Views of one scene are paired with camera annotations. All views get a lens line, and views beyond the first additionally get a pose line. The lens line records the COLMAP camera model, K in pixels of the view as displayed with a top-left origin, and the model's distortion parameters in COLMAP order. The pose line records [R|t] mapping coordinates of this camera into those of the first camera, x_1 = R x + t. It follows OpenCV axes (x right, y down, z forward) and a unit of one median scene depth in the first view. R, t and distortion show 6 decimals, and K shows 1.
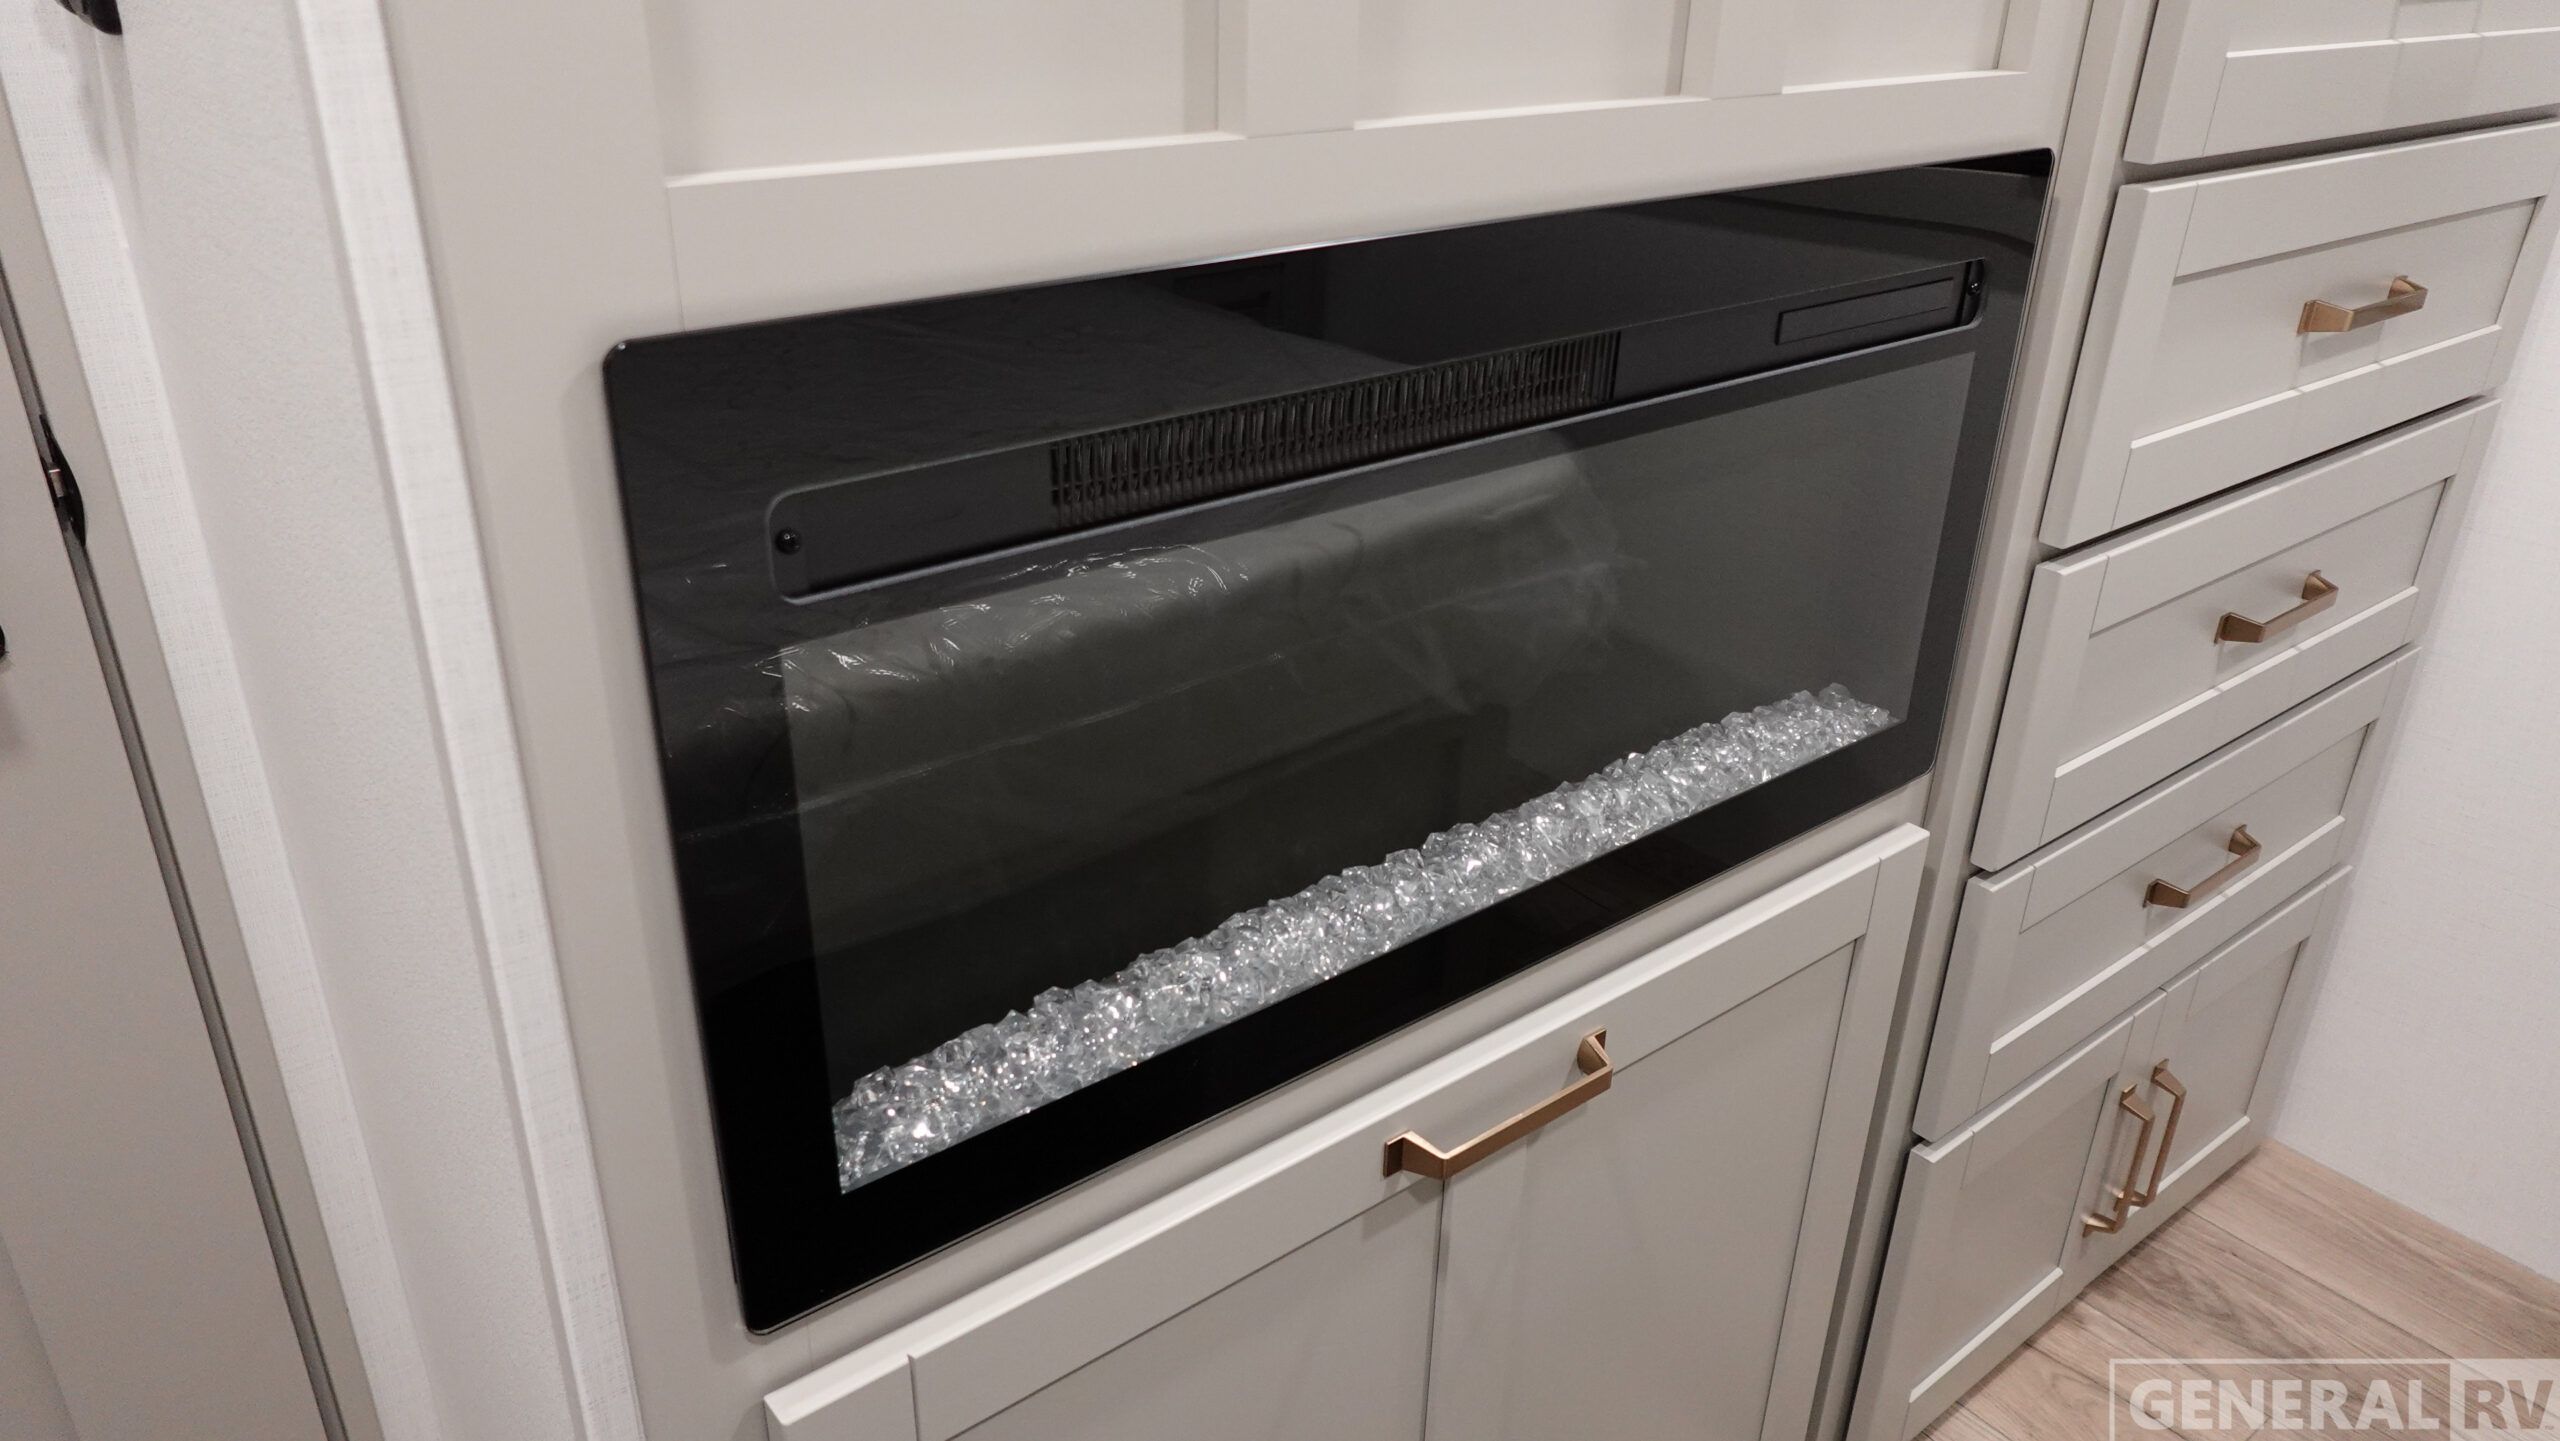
lens RADIAL K [[1758.4, 0, 1273.0], [0, 1758.4, 717.9], [0, 0, 1]] dist [0.003440, 0.003841]
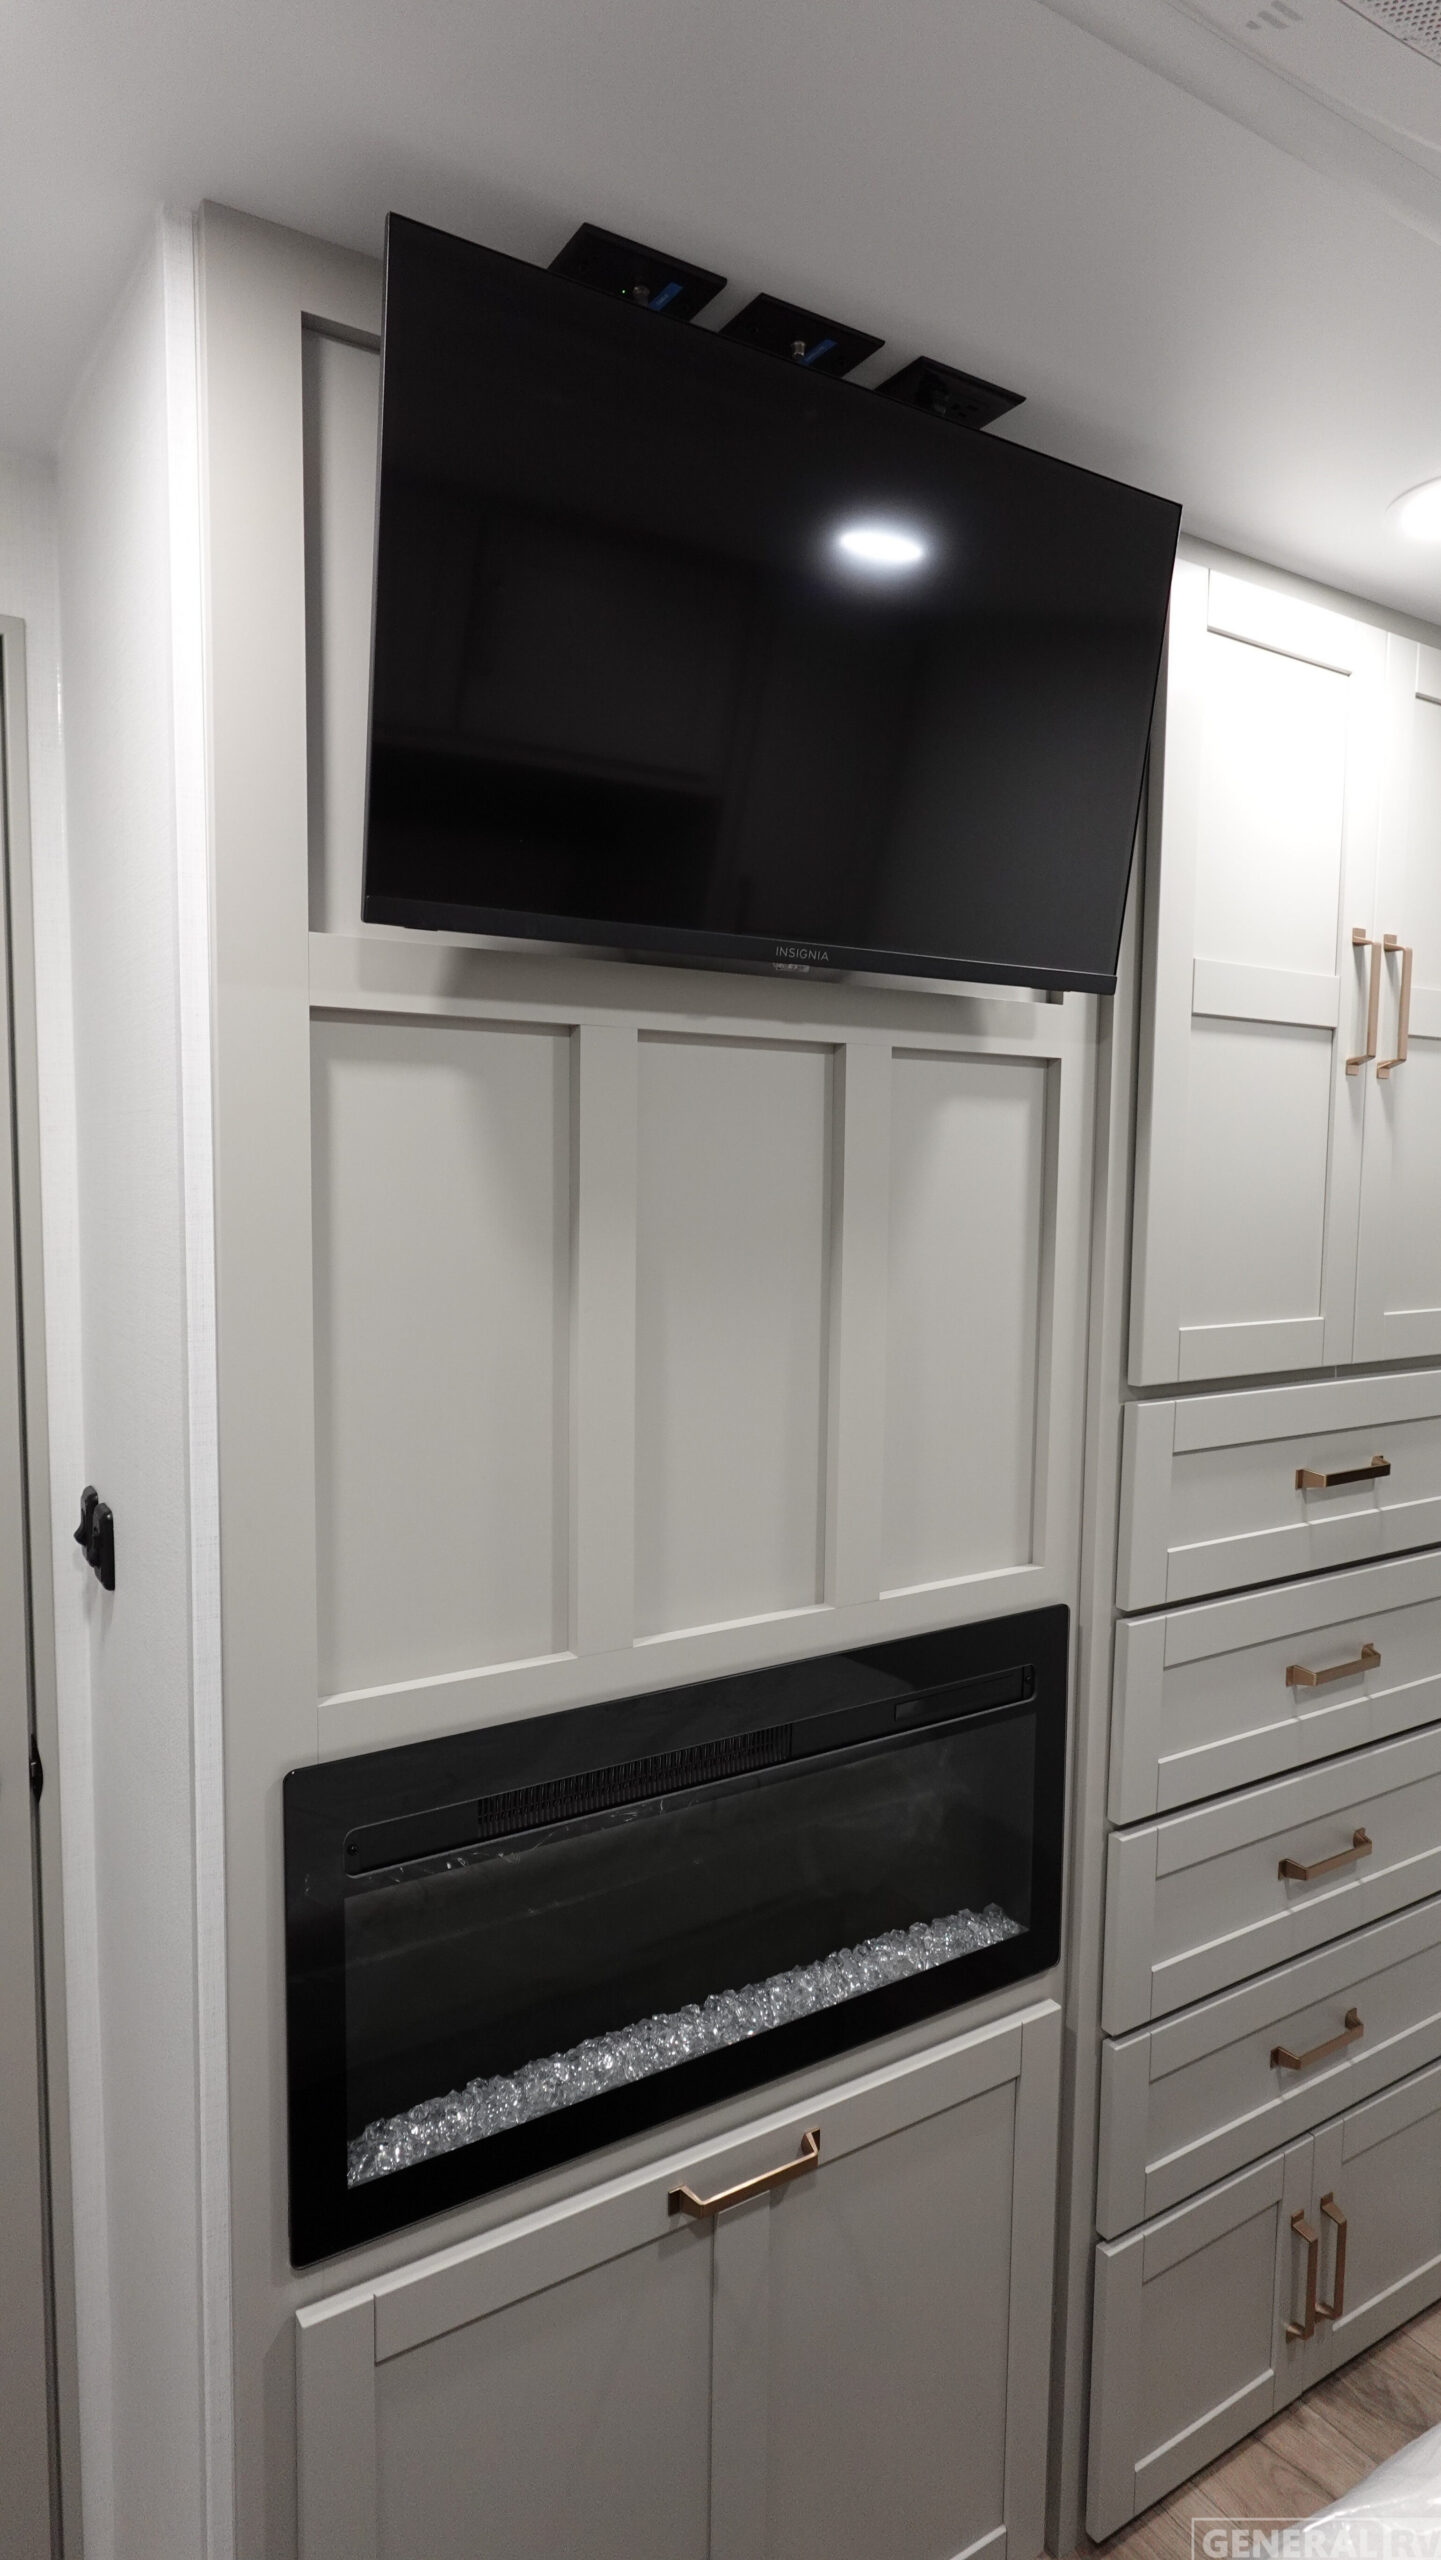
lens RADIAL K [[1444.3, 0, 720.5], [0, 1444.3, 1280.0], [0, 0, 1]] dist [0.002027, -0.000012]
pose [[0.994011, -0.000307, -0.109275, 0.254907], [-0.038915, 0.933443, -0.356609, -0.086855], [0.102112, 0.358726, 0.927841, -0.605605]]
